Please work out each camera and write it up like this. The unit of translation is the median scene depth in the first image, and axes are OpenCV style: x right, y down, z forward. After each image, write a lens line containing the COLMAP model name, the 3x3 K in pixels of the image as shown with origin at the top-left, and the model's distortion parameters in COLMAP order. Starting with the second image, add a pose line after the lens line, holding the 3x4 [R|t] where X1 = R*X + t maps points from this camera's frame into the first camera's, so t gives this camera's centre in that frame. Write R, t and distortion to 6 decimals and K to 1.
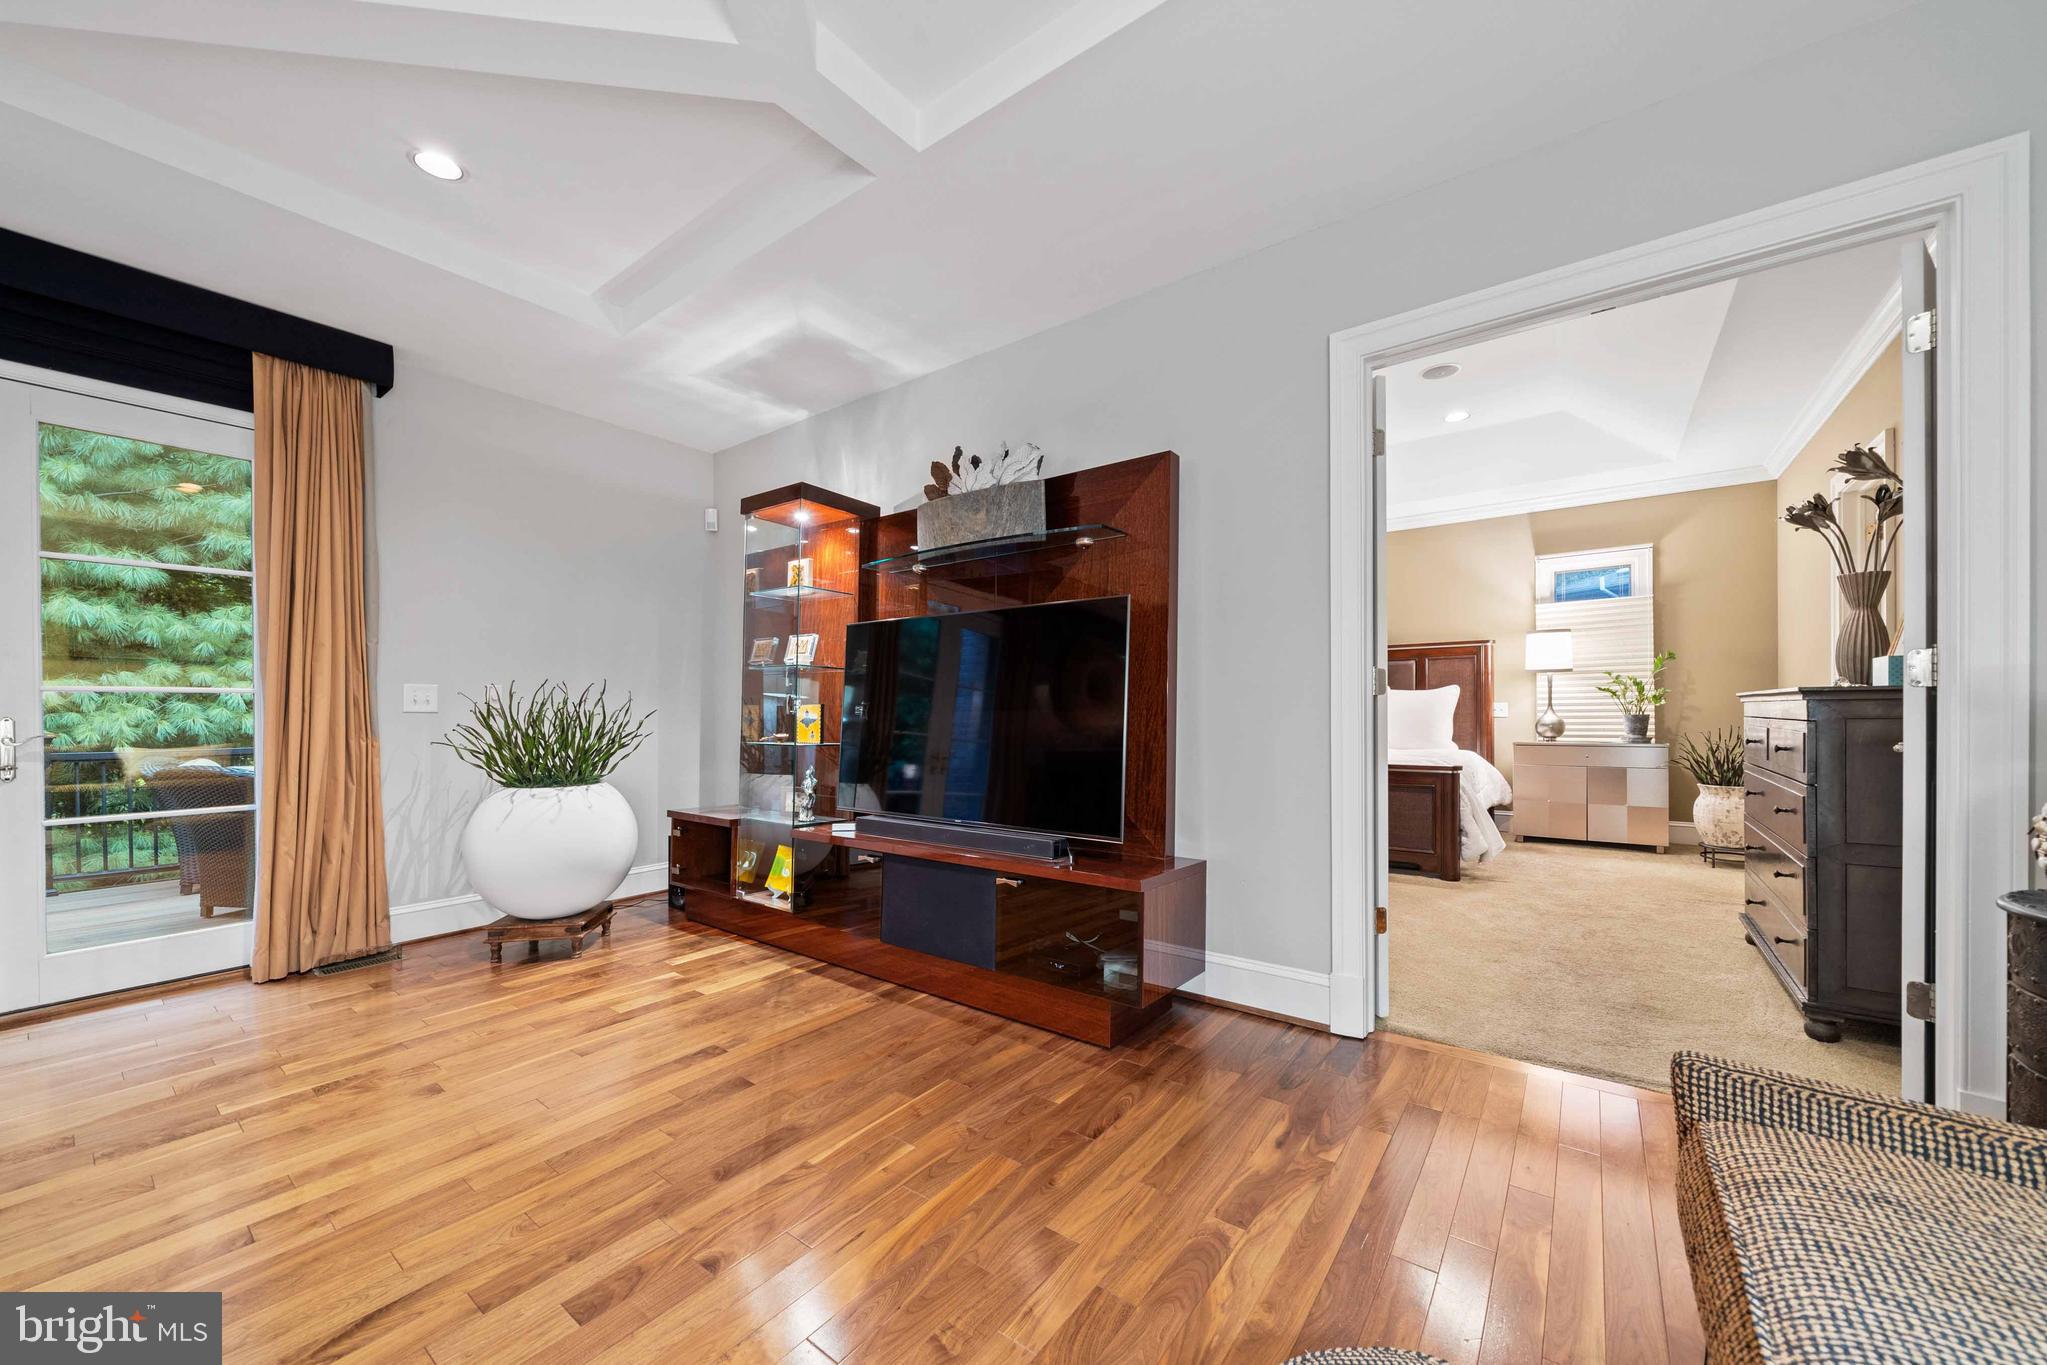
lens RADIAL K [[752.1, 0, 1024.8], [0, 752.1, 714.6], [0, 0, 1]] dist [-0.000374, -0.000034]
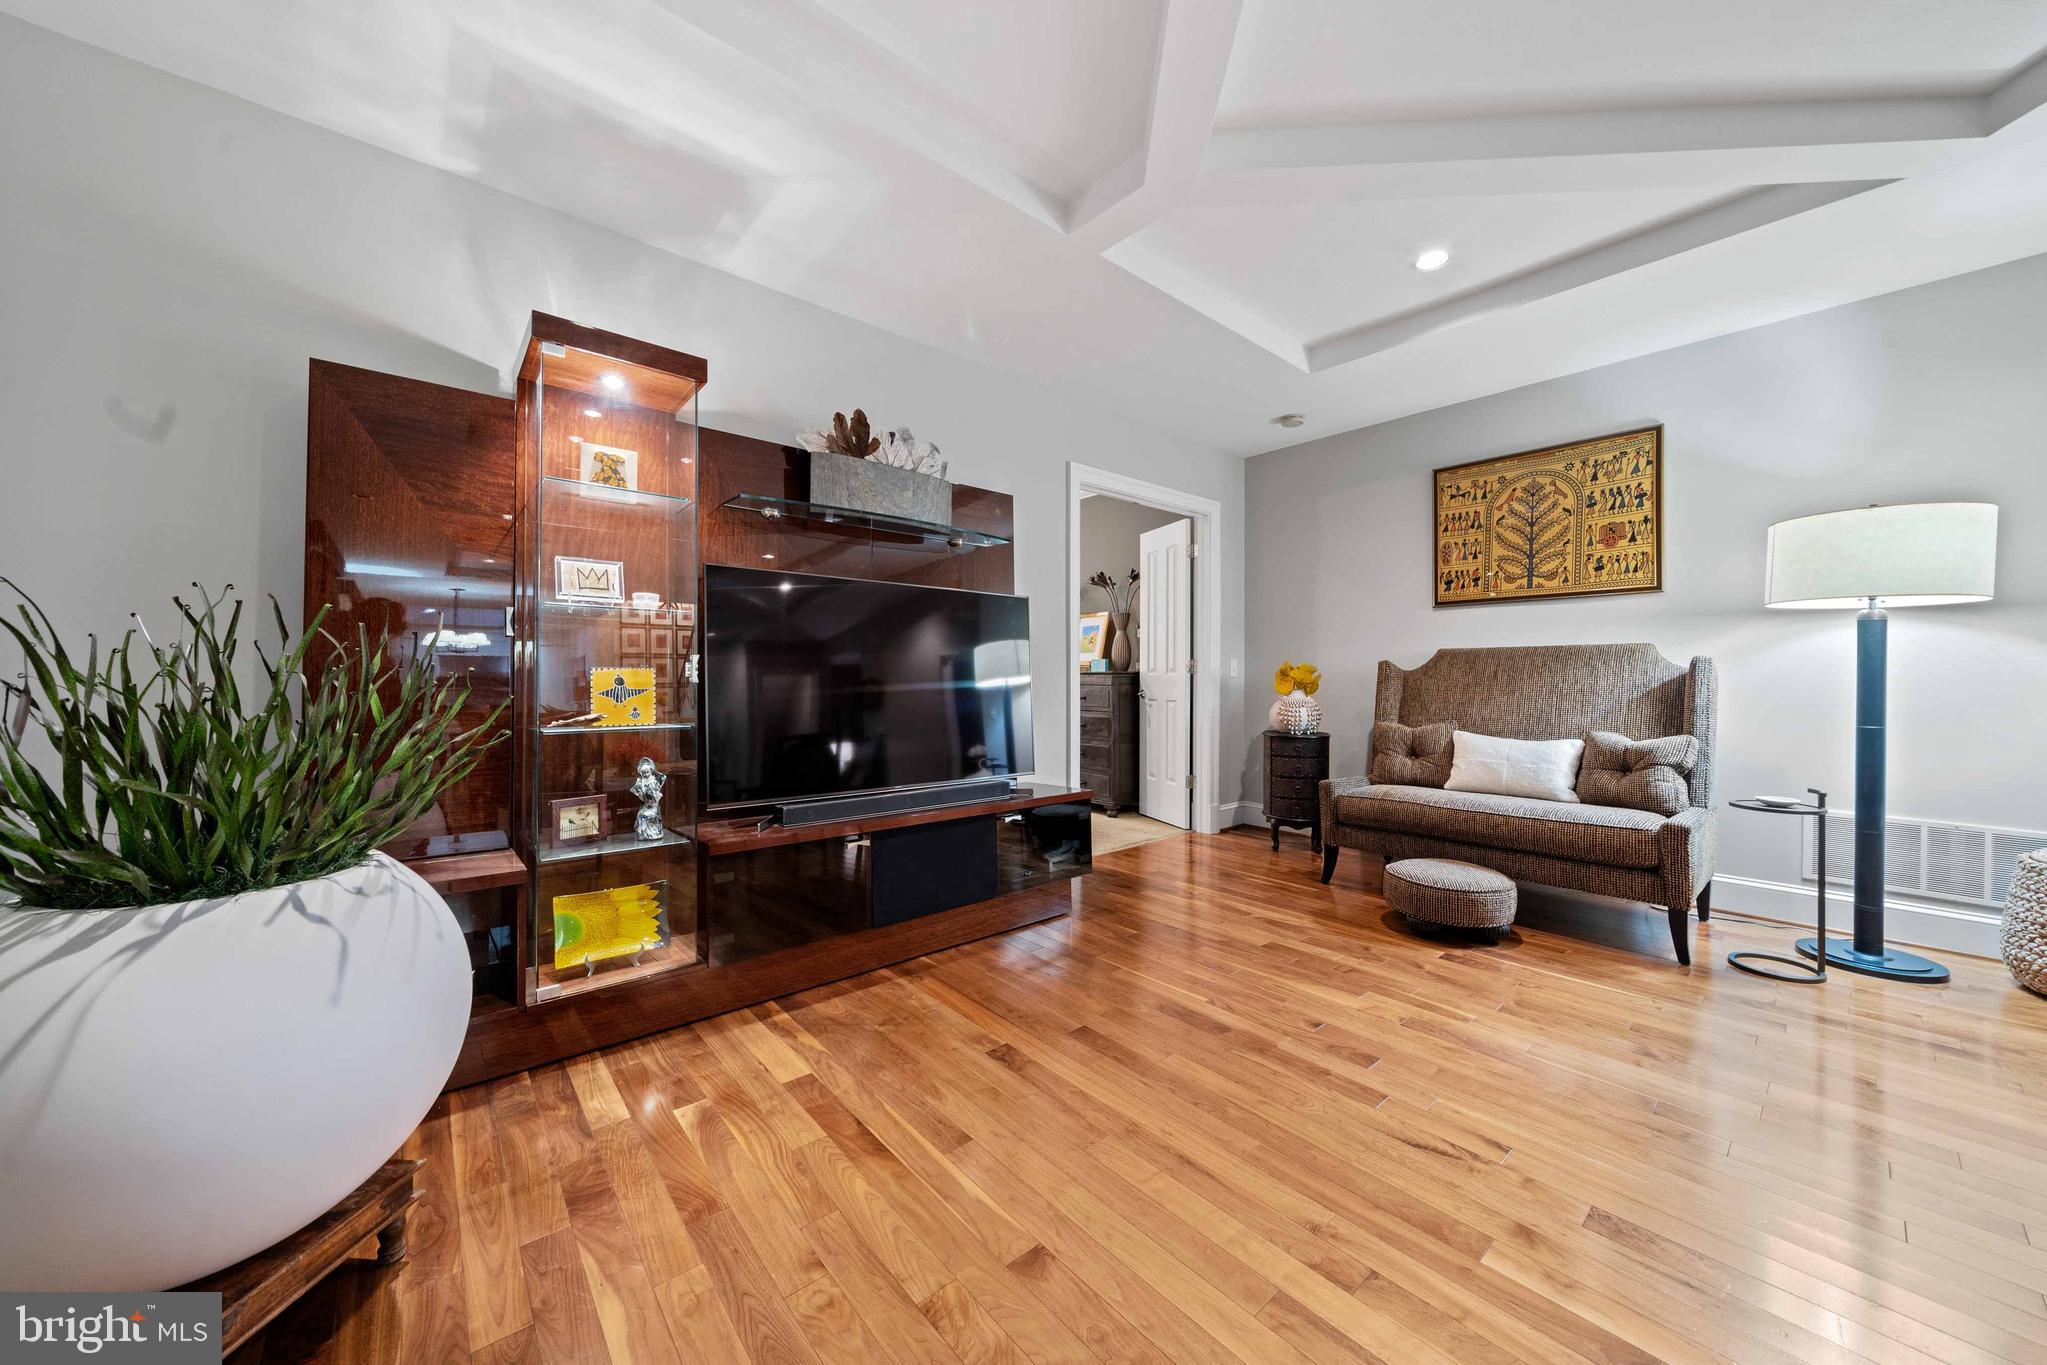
lens RADIAL K [[716.8, 0, 1020.9], [0, 716.8, 674.4], [0, 0, 1]] dist [-0.008290, 0.000034]
pose [[0.218832, 0.010417, 0.975707, -1.457235], [0.000148, 0.999943, -0.010709, -0.001069], [-0.975763, 0.002488, 0.218817, 0.909702]]
